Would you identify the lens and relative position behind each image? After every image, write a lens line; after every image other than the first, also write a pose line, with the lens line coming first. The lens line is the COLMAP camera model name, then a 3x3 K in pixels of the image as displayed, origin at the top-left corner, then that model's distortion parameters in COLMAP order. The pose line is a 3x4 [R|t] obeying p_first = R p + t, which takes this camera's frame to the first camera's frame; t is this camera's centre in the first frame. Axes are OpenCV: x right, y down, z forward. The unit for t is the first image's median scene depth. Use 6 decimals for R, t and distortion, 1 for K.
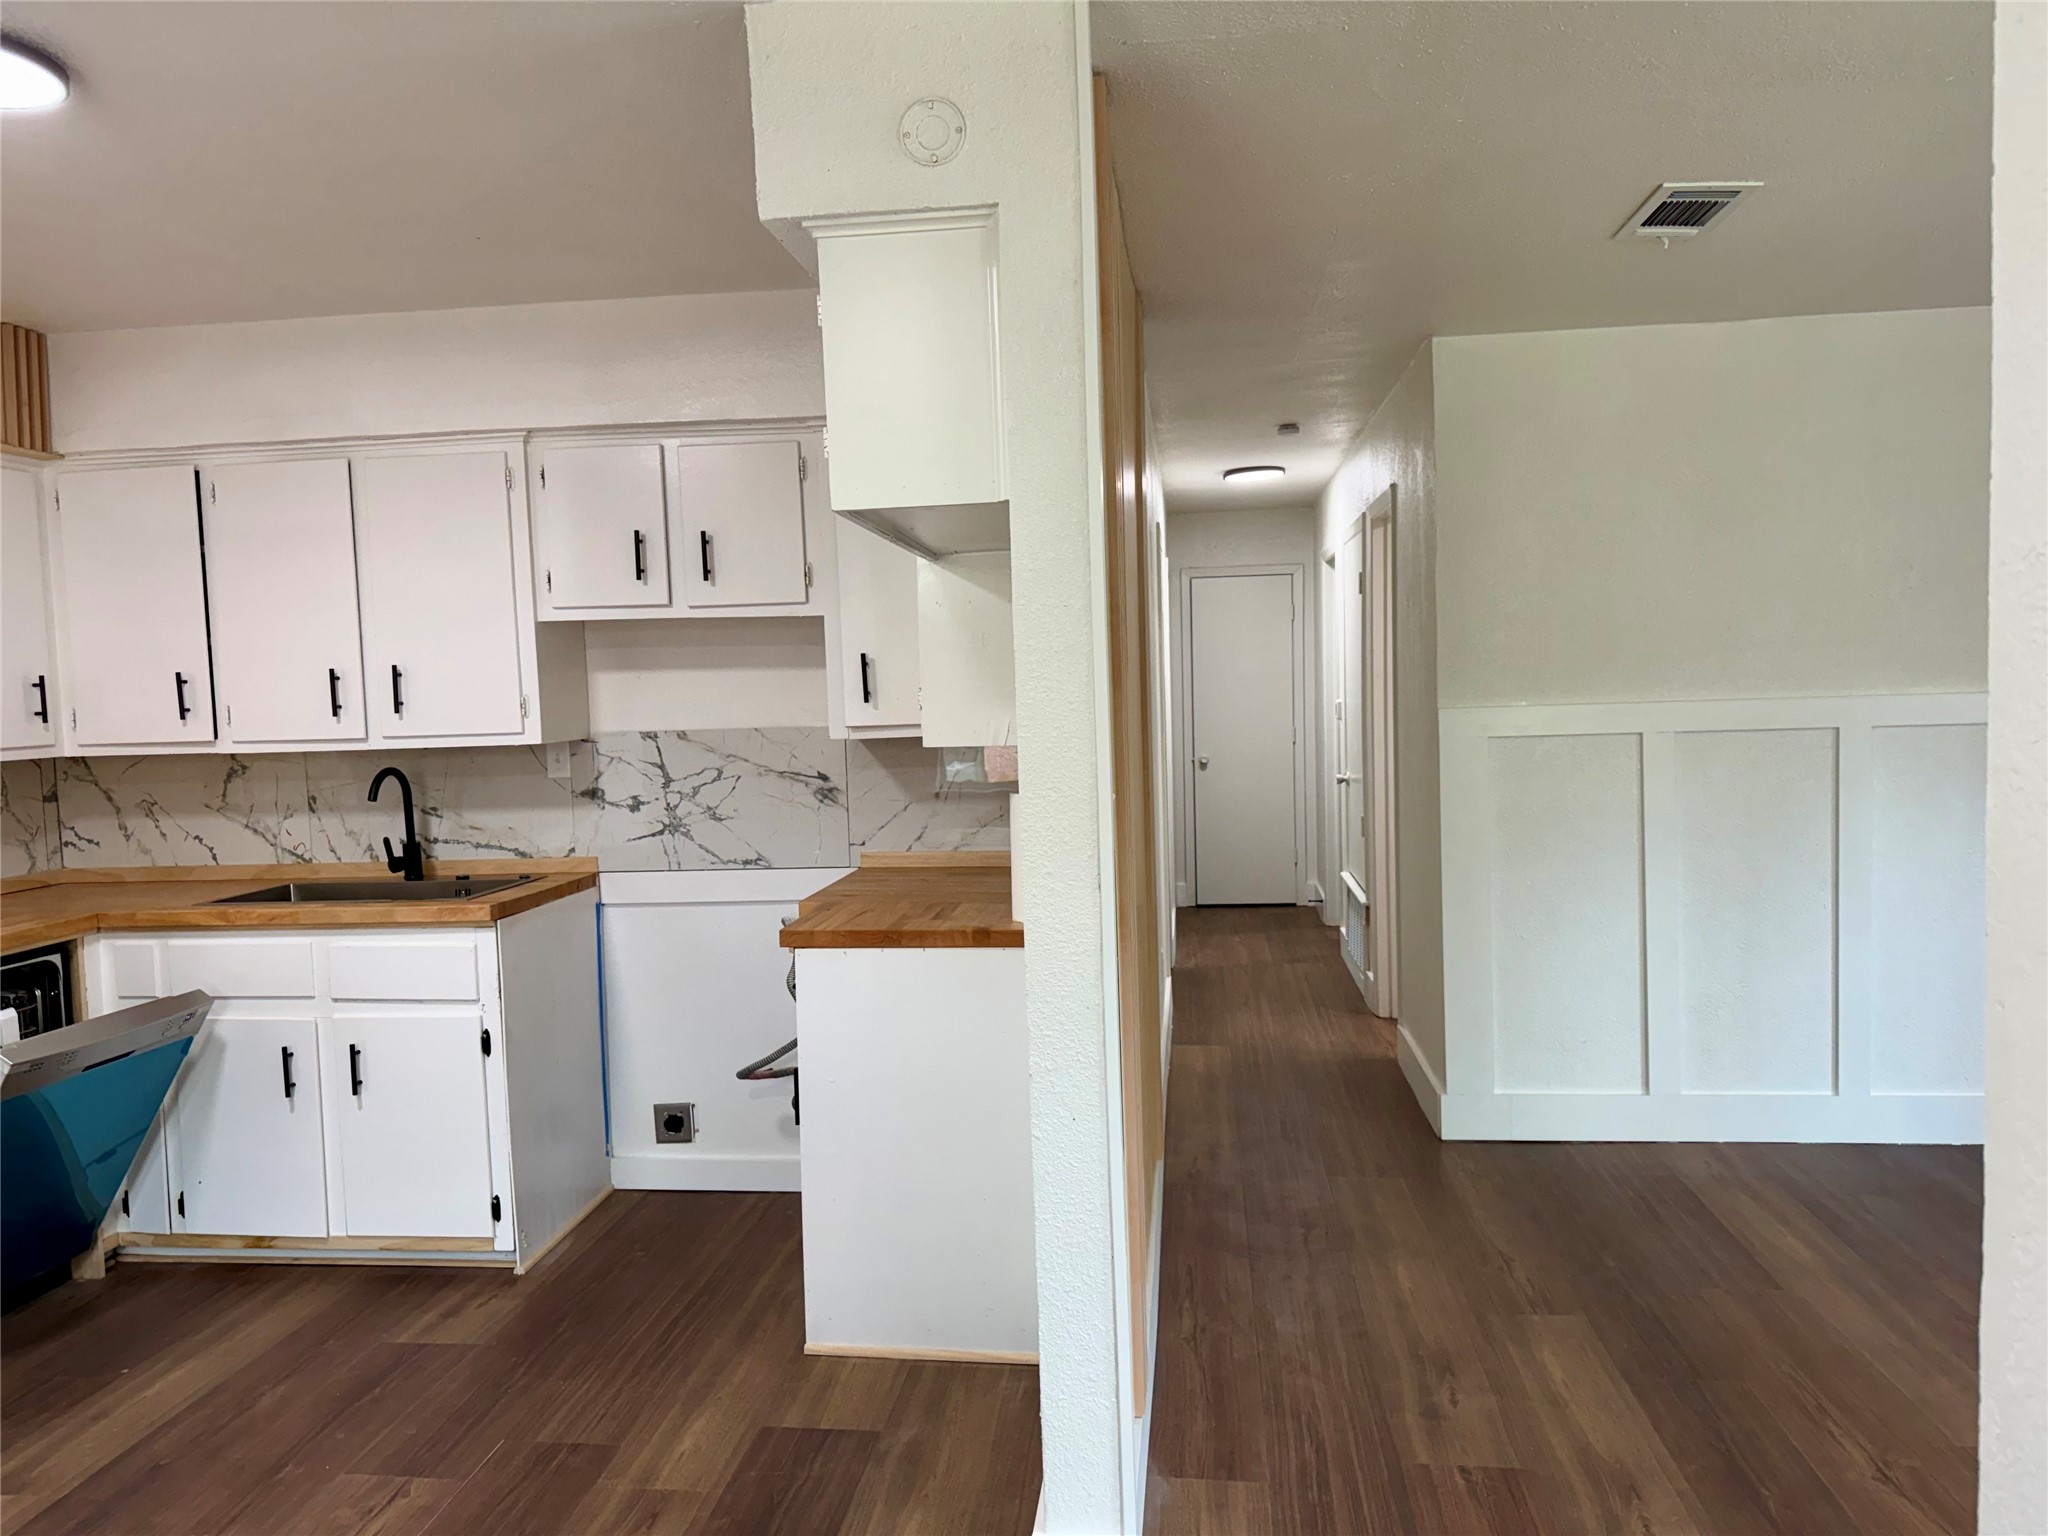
lens RADIAL K [[1447.9, 0, 1040.8], [0, 1447.9, 785.7], [0, 0, 1]] dist [0.034028, -0.036792]
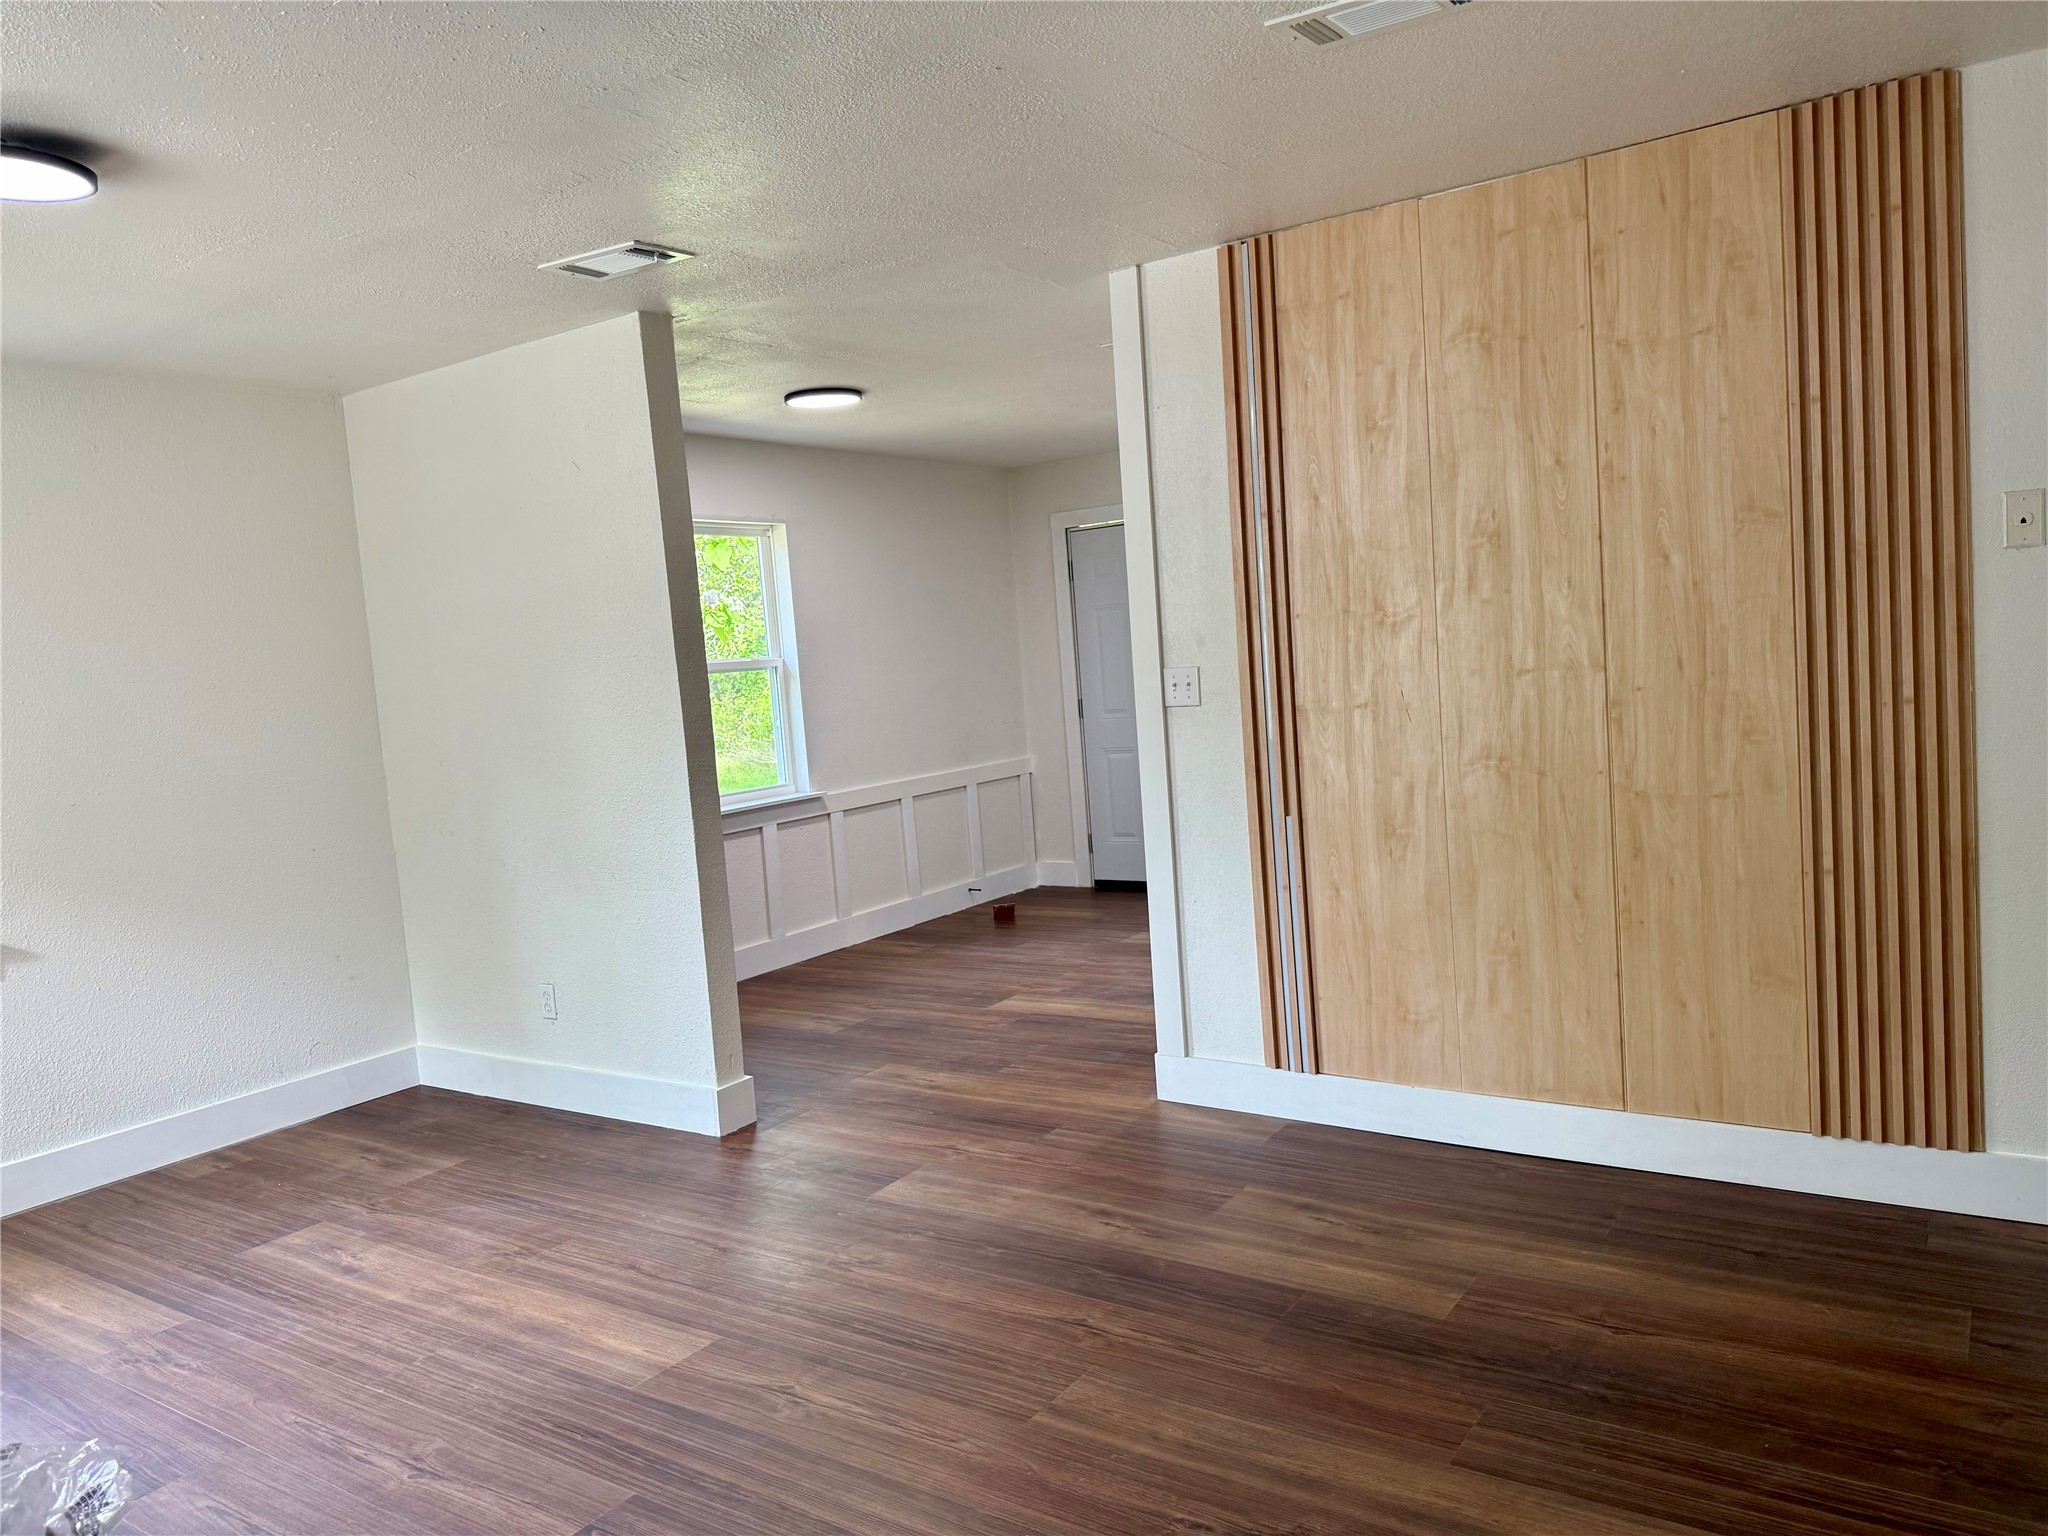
lens RADIAL K [[1447.9, 0, 1015.0], [0, 1447.9, 770.7], [0, 0, 1]] dist [0.034028, -0.036792]
pose [[-0.469214, 0.140535, -0.871830, 1.268319], [0.027046, 0.989080, 0.144879, -0.111446], [0.882670, 0.044400, -0.467891, 1.206959]]
